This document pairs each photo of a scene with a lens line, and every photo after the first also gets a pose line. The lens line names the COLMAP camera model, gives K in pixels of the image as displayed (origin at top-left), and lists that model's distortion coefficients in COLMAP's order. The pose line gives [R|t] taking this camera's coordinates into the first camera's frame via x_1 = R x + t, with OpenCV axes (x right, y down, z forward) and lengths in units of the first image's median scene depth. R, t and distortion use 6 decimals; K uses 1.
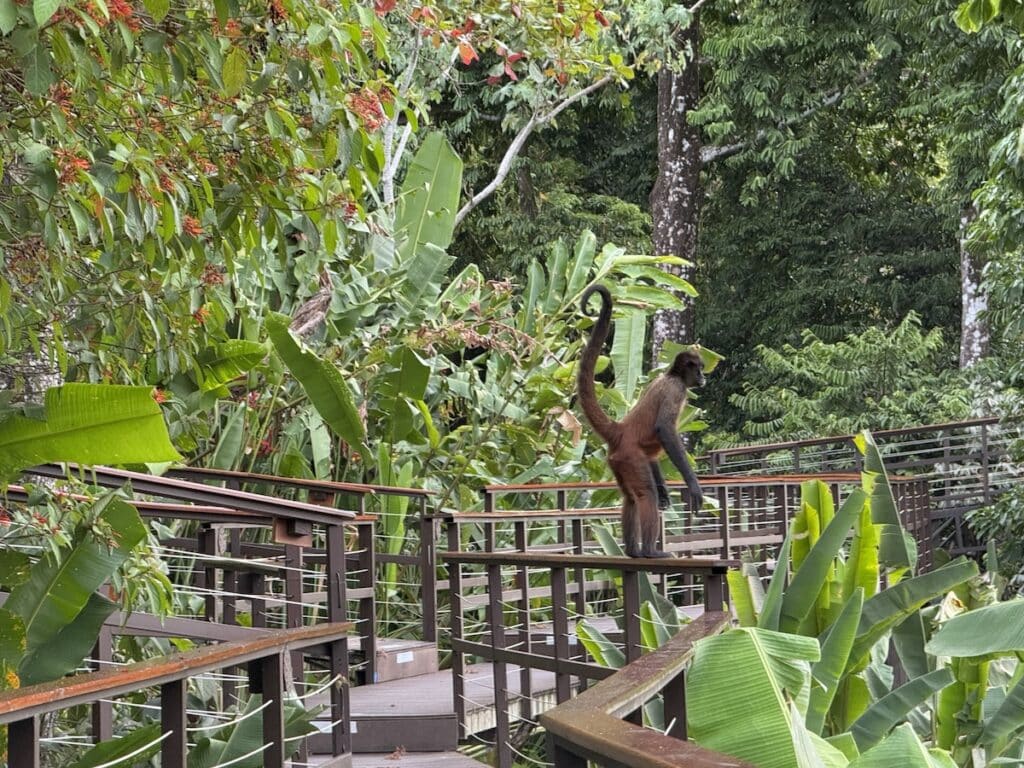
lens RADIAL K [[3627.5, 0, 512.2], [0, 3627.5, 383.9], [0, 0, 1]] dist [0.162958, 0.000000]
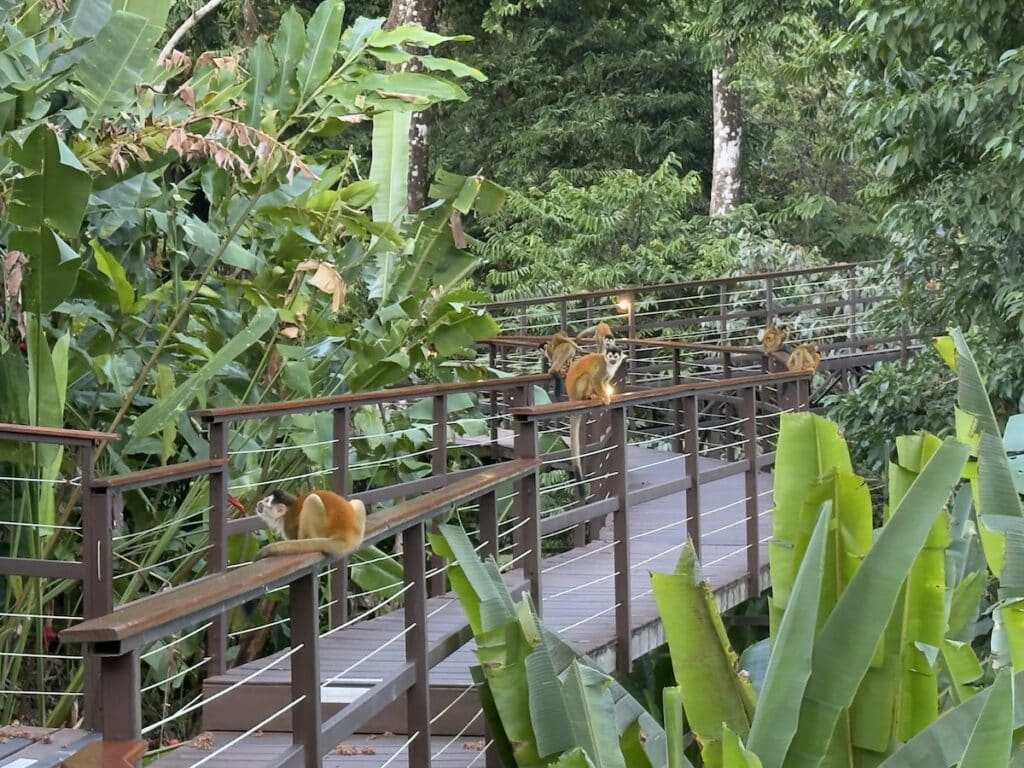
lens RADIAL K [[2641.2, 0, 512.0], [0, 2641.2, 383.4], [0, 0, 1]] dist [-0.225578, 0.000000]
pose [[0.993974, 0.007311, 0.109376, -0.003160], [-0.013765, 0.998200, 0.058369, -0.000049], [-0.108752, -0.059523, 0.992285, 0.331323]]
